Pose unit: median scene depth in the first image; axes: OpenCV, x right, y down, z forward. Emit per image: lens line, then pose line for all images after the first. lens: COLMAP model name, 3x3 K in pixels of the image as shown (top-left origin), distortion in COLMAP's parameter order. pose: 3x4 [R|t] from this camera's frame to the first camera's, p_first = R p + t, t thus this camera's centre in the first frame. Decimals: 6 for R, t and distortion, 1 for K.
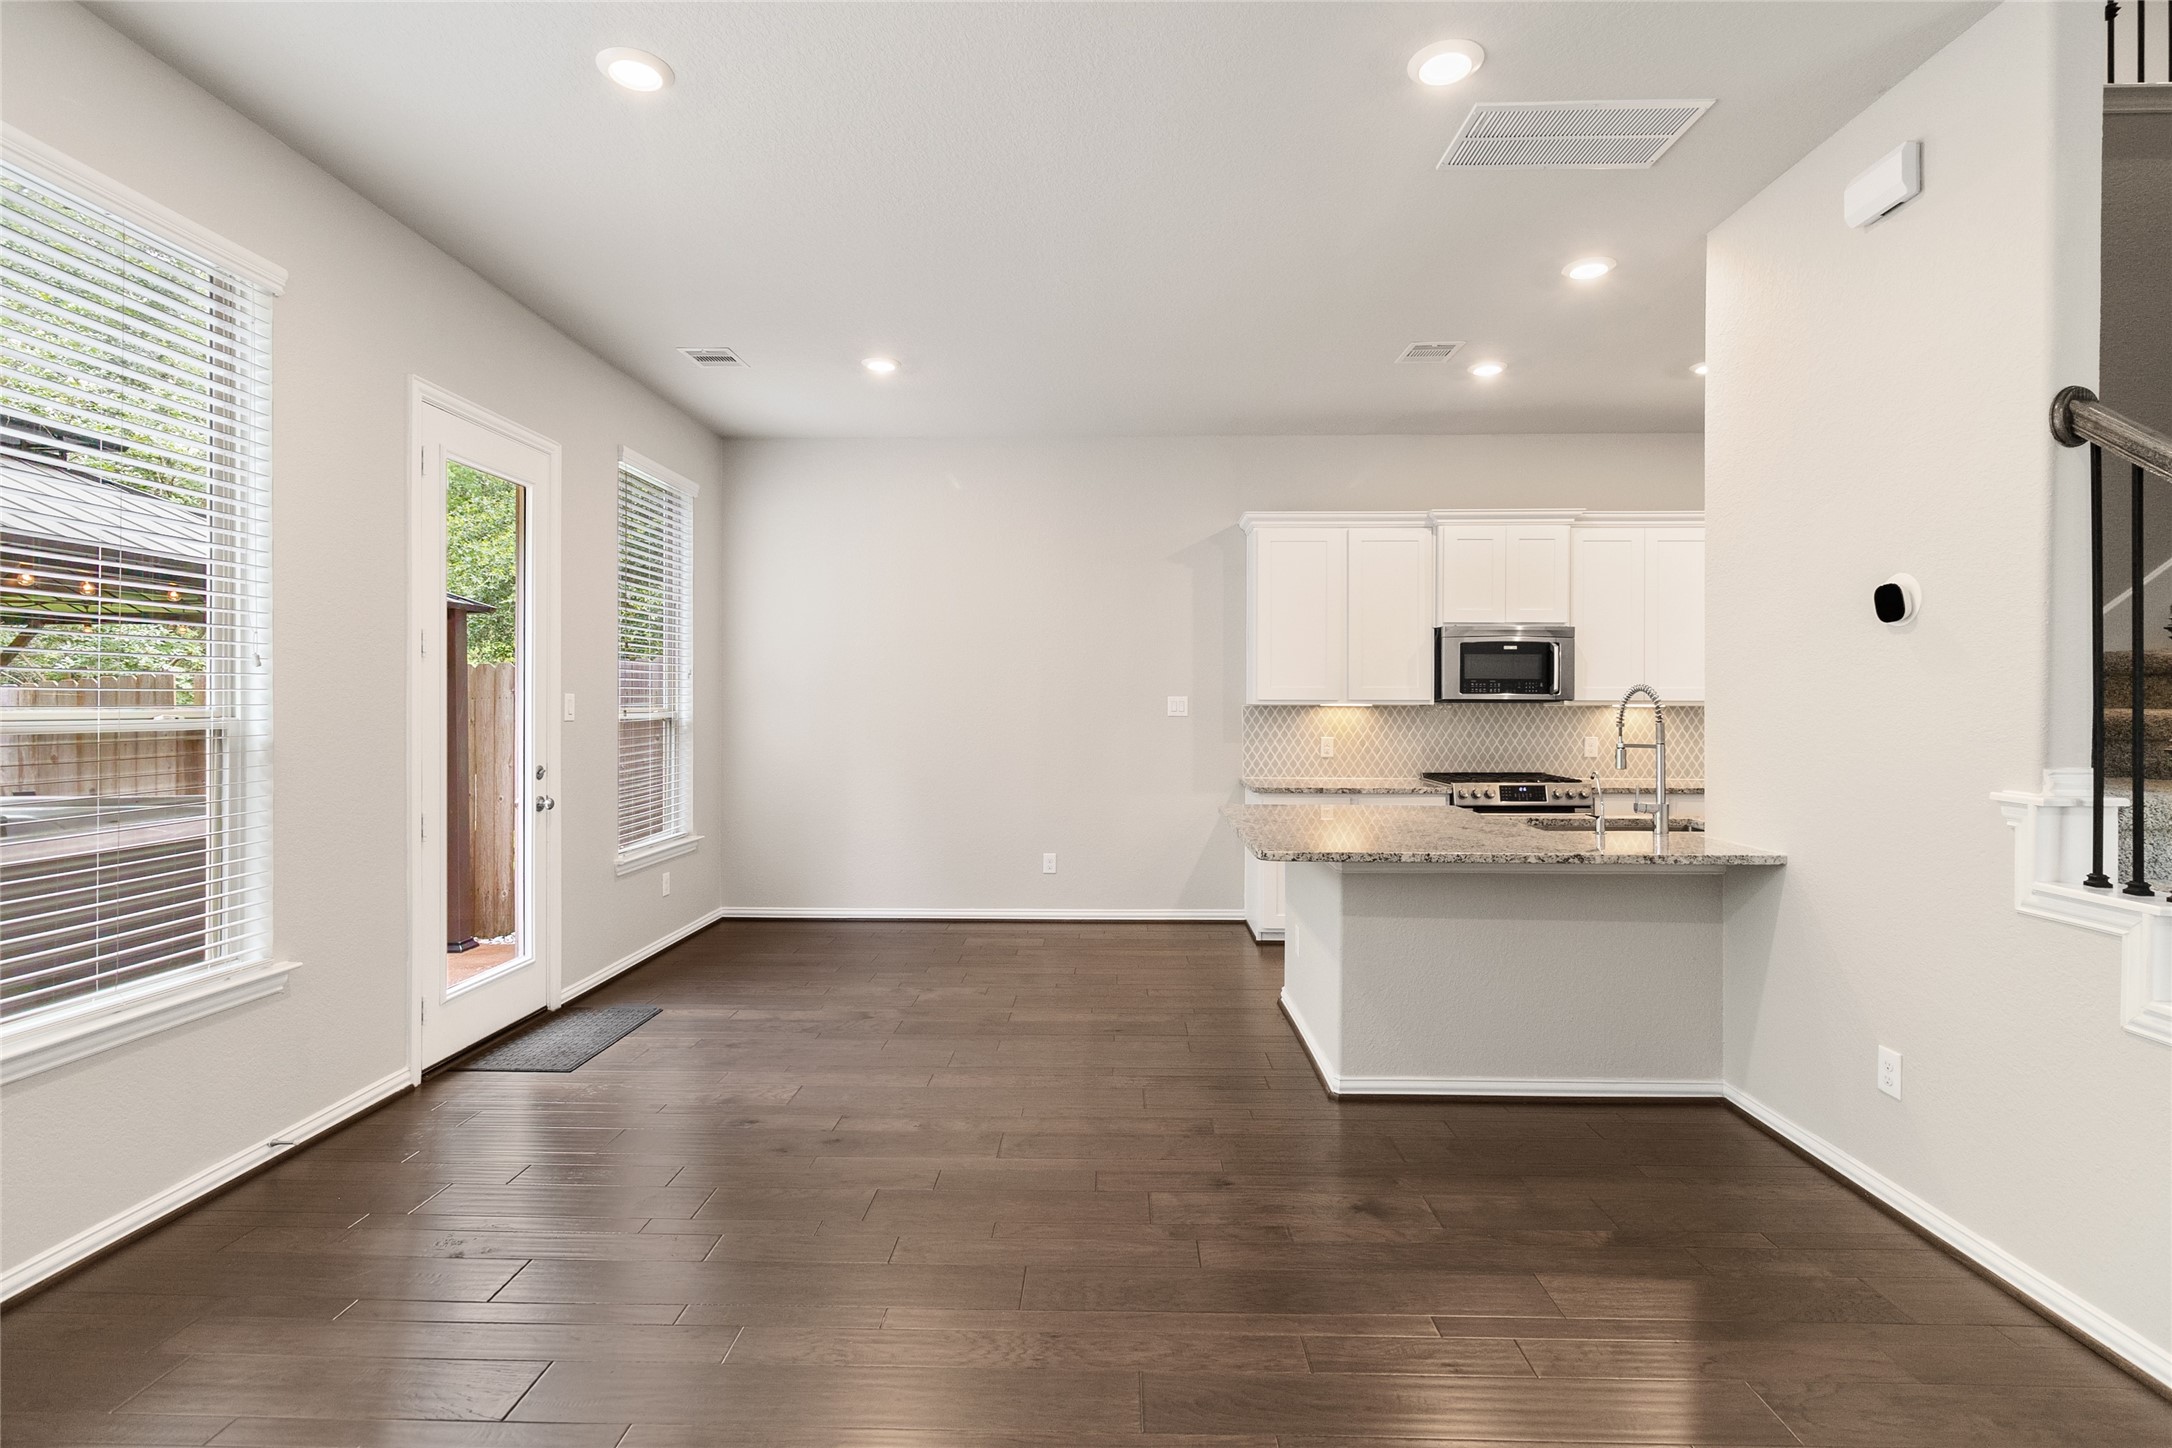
lens RADIAL K [[1011.2, 0, 1086.9], [0, 1011.2, 702.4], [0, 0, 1]] dist [0.001574, -0.000425]
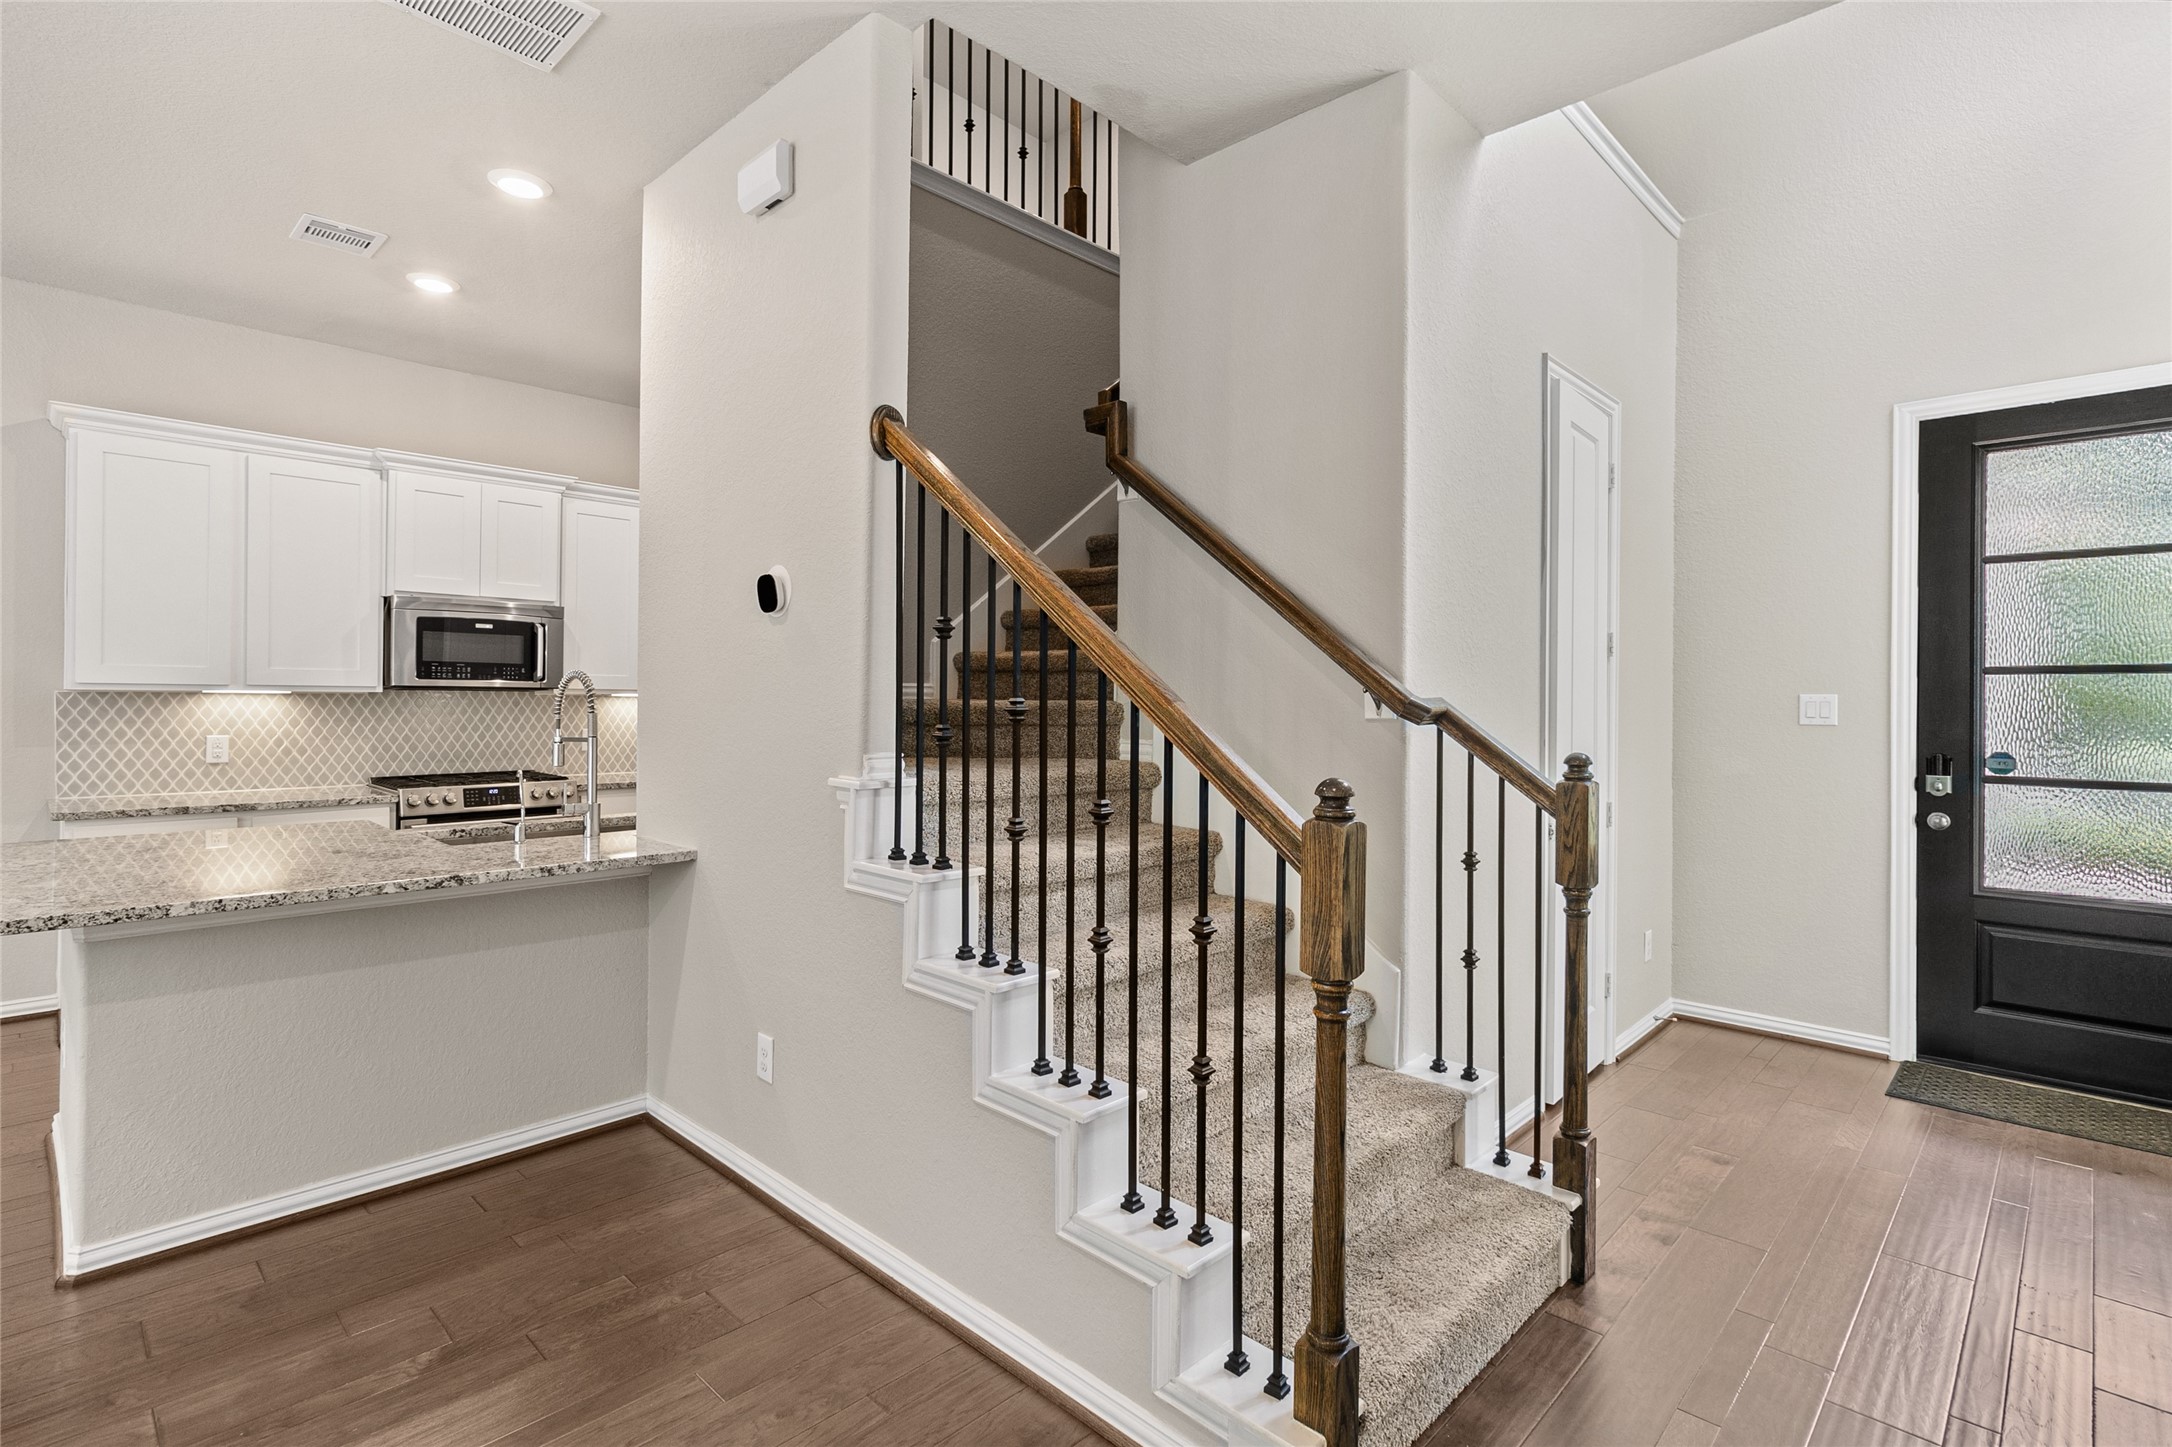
lens RADIAL K [[1038.4, 0, 1092.2], [0, 1038.4, 698.7], [0, 0, 1]] dist [0.002495, -0.000048]
pose [[0.672655, 0.003954, 0.739945, 0.115183], [-0.008689, 0.999959, 0.002556, 0.000408], [-0.739905, -0.008148, 0.672662, 0.029672]]
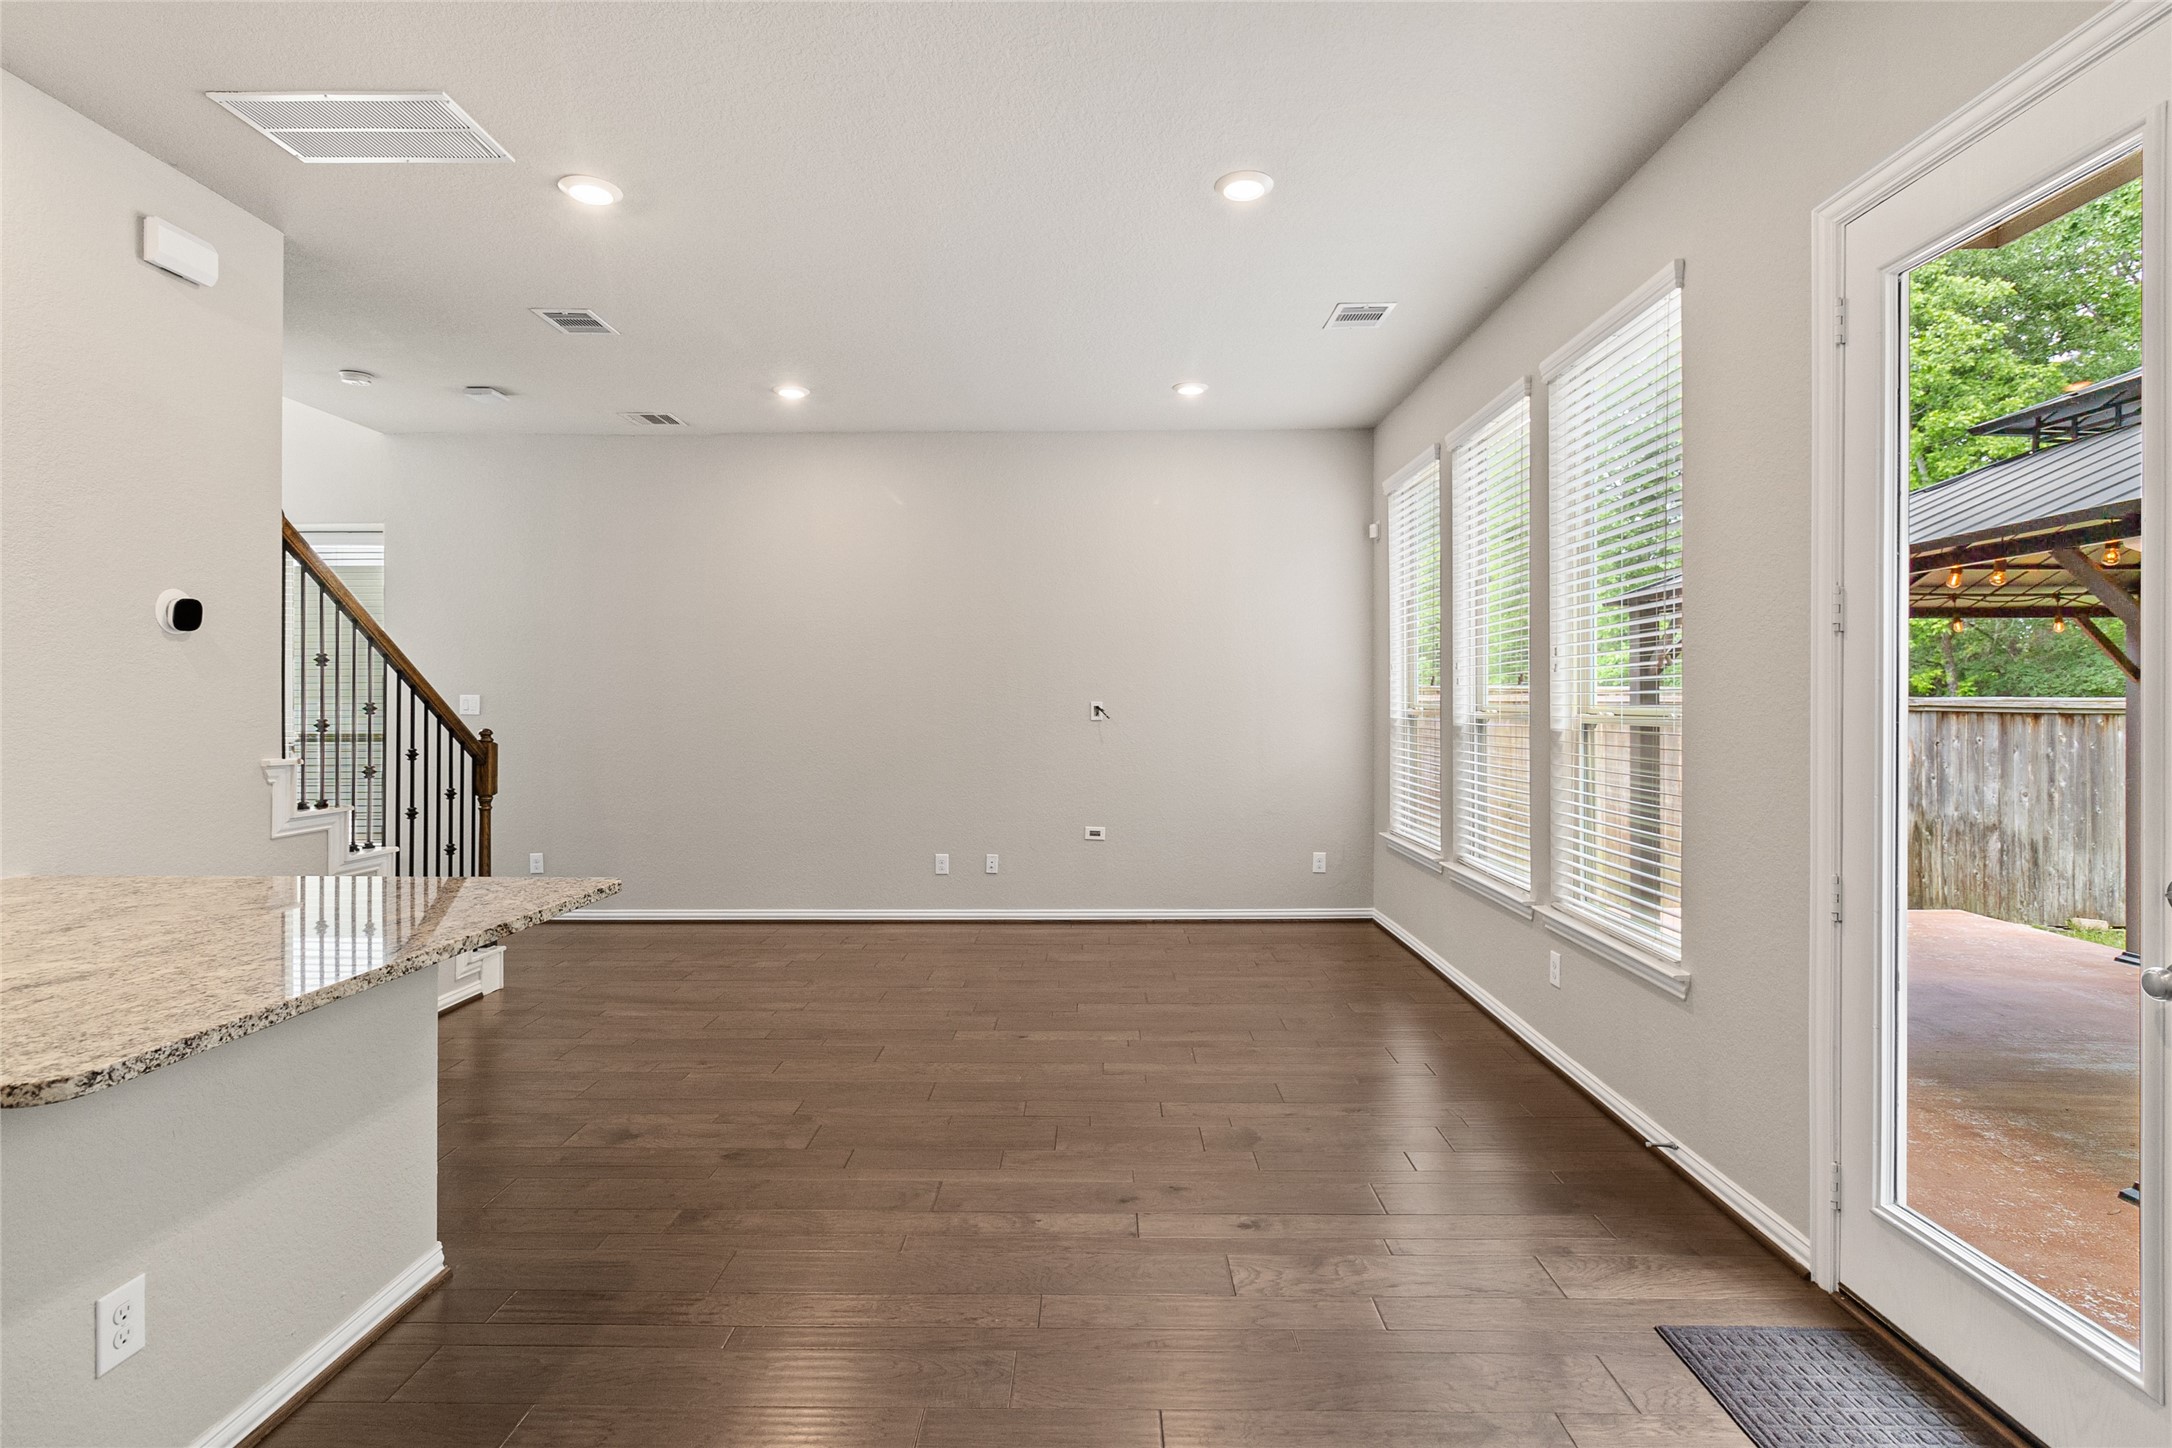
lens RADIAL K [[1011.2, 0, 1086.9], [0, 1011.2, 702.4], [0, 0, 1]] dist [0.001574, -0.000425]
pose [[-0.999918, -0.001802, -0.012656, -0.110937], [-0.001771, 0.999995, -0.002460, 0.001744], [0.012661, -0.002438, -0.999917, 1.024675]]
